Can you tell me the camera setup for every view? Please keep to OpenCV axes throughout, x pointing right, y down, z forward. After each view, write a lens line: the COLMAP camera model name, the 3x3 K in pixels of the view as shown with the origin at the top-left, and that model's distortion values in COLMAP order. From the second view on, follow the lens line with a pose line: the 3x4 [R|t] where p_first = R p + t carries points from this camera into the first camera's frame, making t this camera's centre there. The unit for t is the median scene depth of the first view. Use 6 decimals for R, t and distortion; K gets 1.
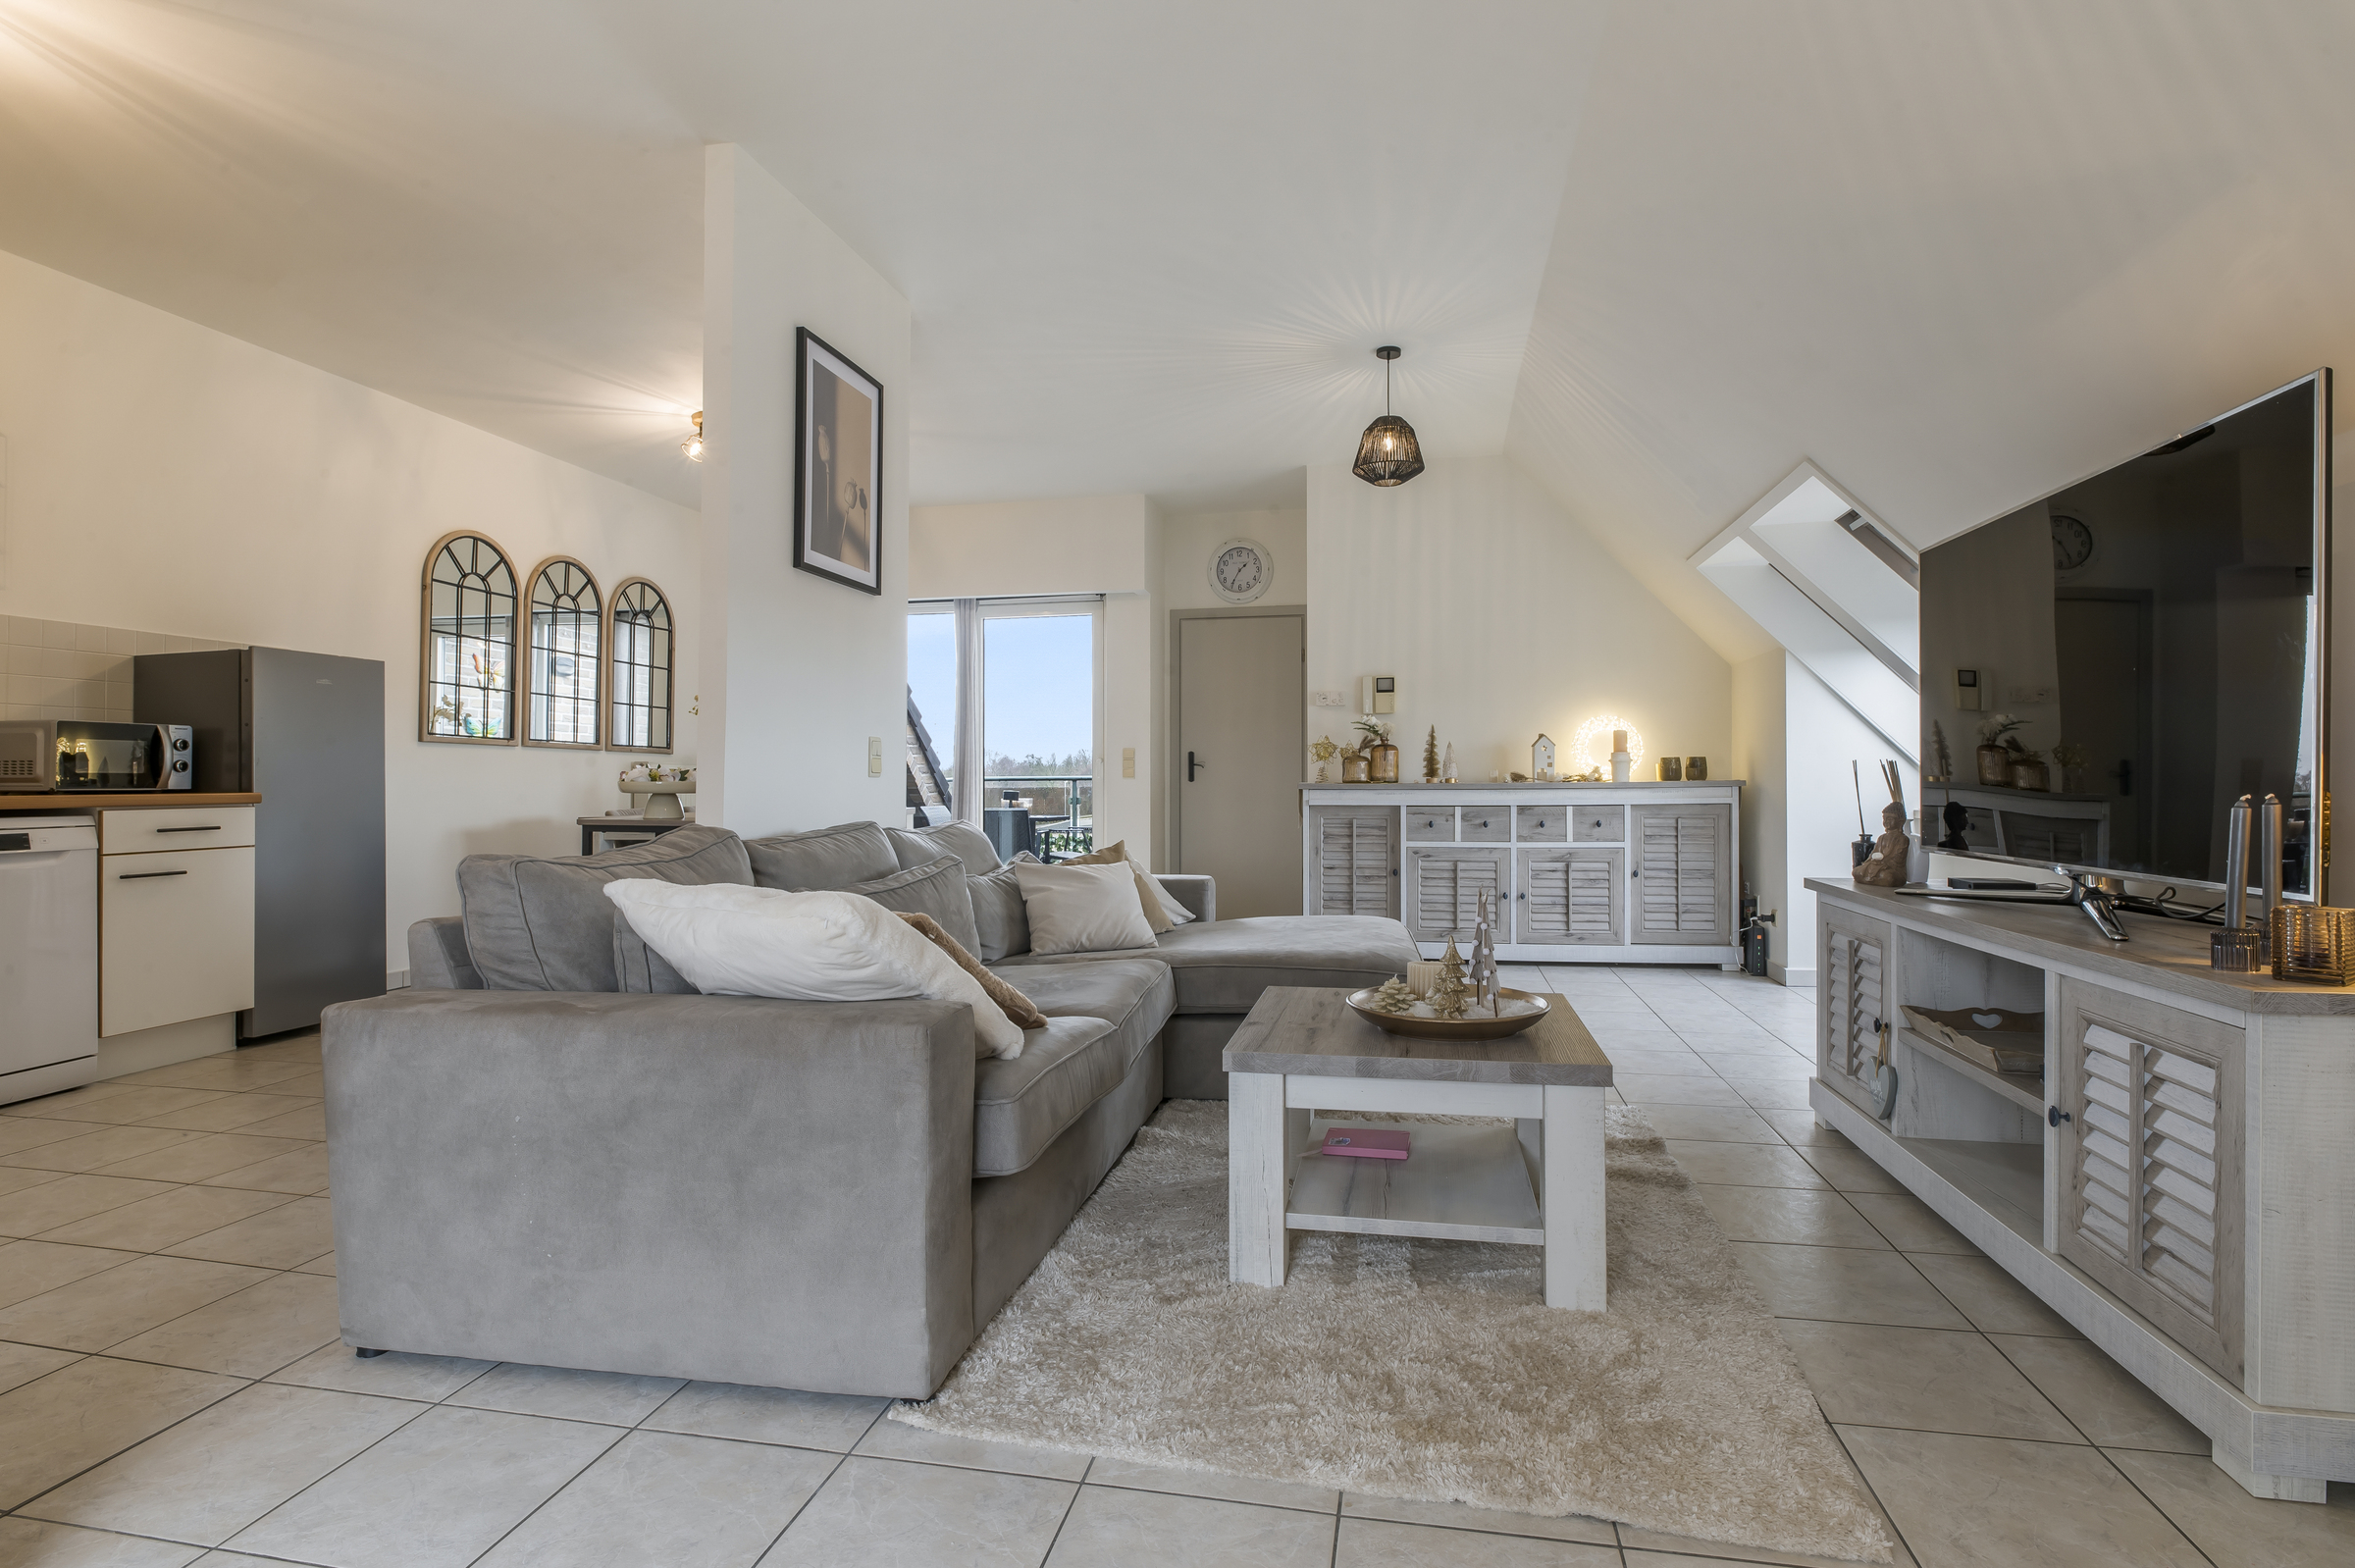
lens RADIAL K [[1168.1, 0, 1169.3], [0, 1168.1, 781.8], [0, 0, 1]] dist [-0.005190, -0.005244]
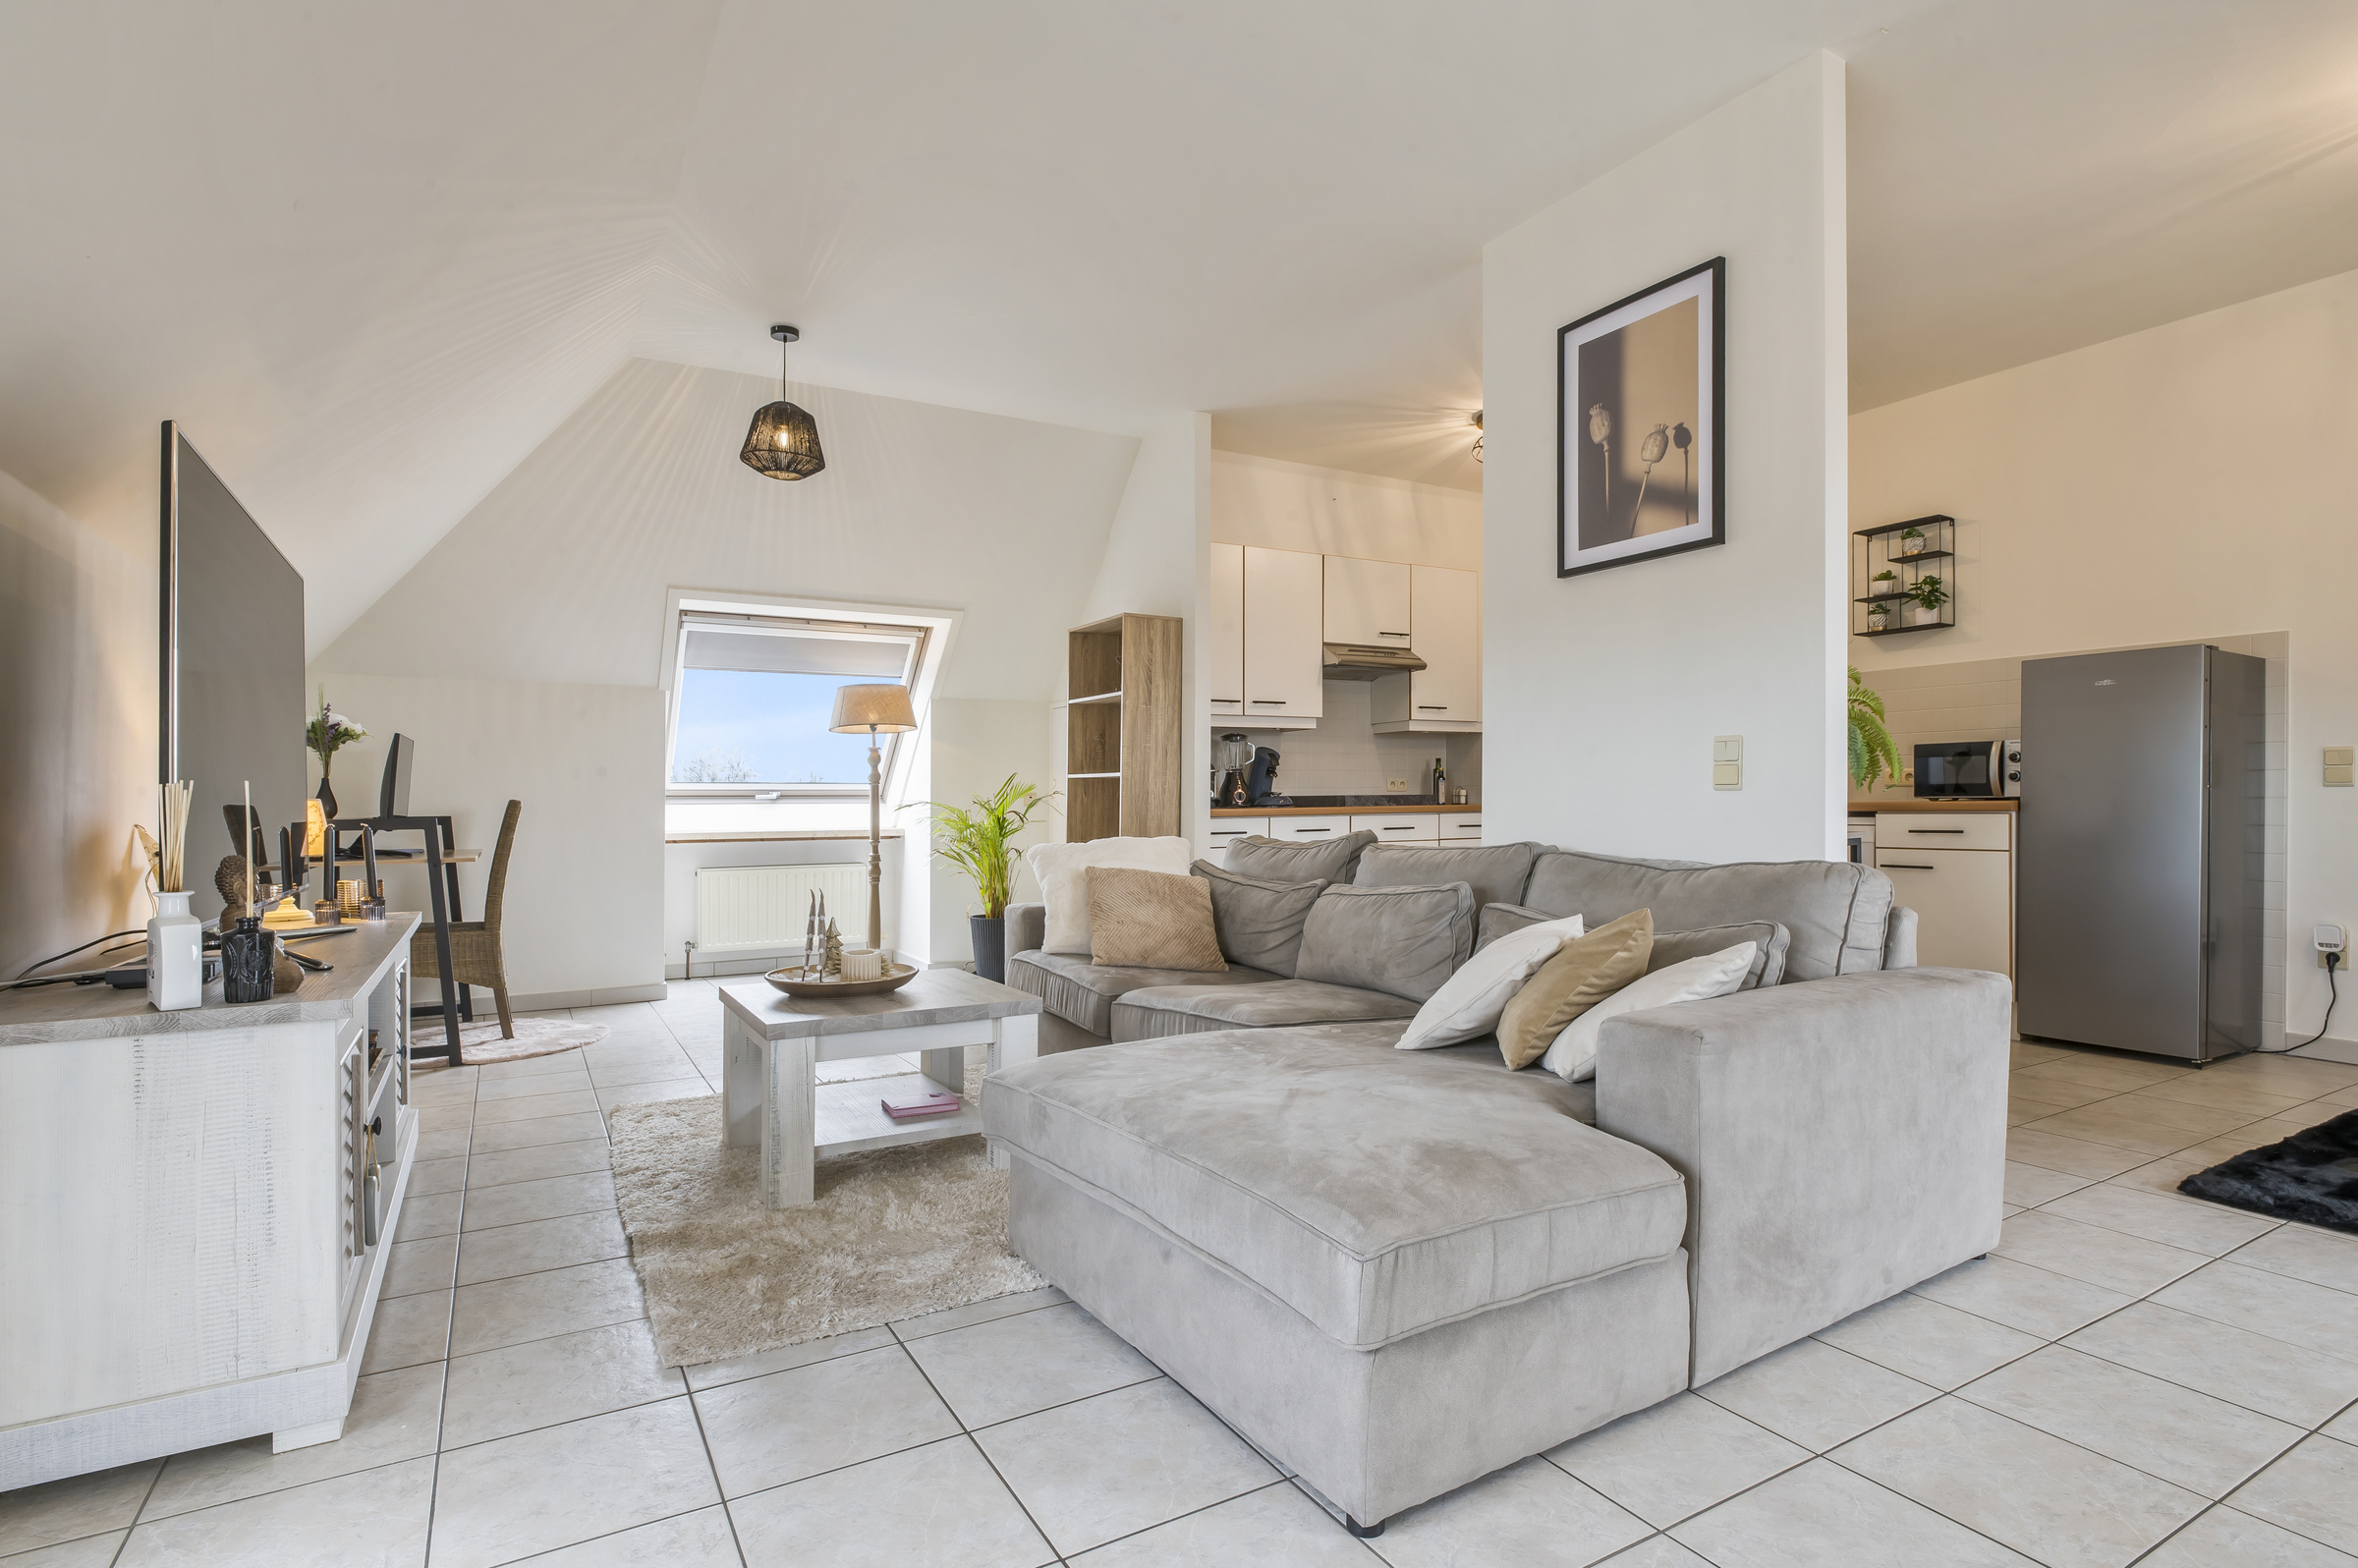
lens RADIAL K [[1169.5, 0, 1195.0], [0, 1169.5, 786.2], [0, 0, 1]] dist [-0.005190, -0.005244]
pose [[-0.738929, 0.002743, -0.673778, 0.482375], [0.014319, 0.999830, -0.011634, -0.002186], [0.673632, -0.018245, -0.738842, 1.286252]]
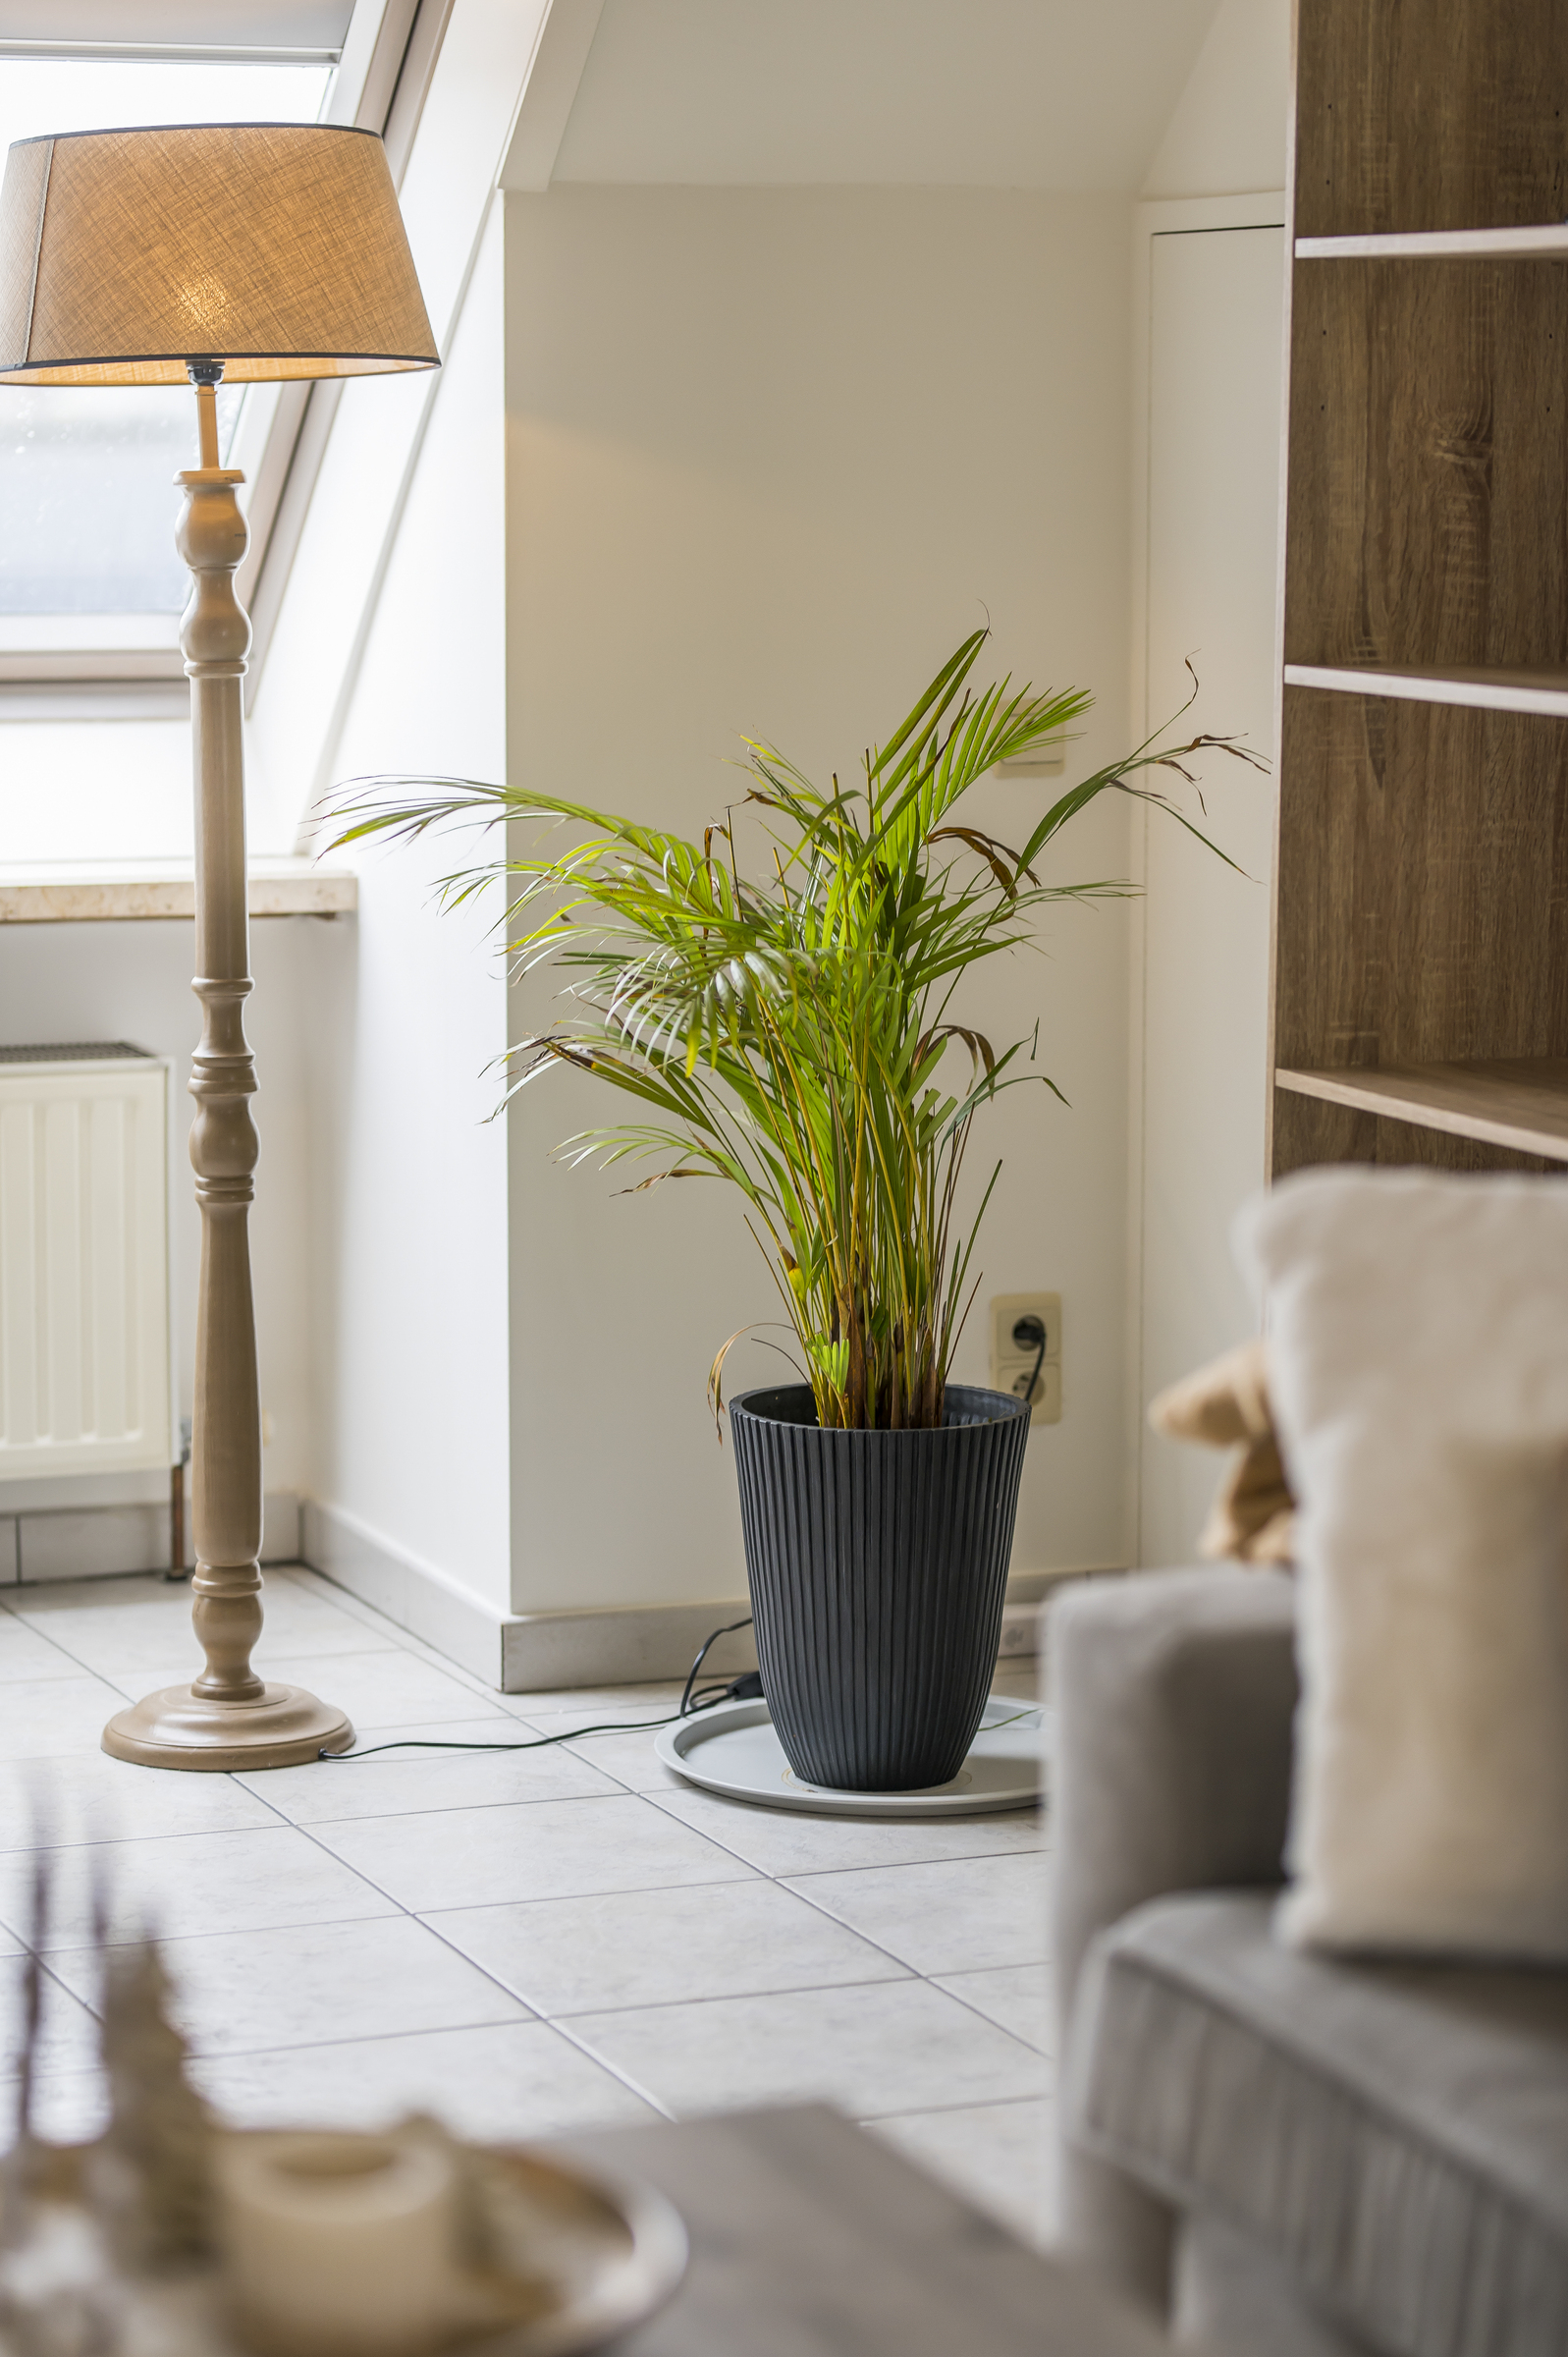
lens RADIAL K [[5724.9, 0, 786.6], [0, 5724.9, 1177.7], [0, 0, 1]] dist [-0.046192, 0.000000]
pose [[-0.828476, 0.085338, -0.553485, 0.424331], [0.012061, 0.990811, 0.134713, -0.090699], [0.559895, 0.104931, -0.821892, 1.104337]]
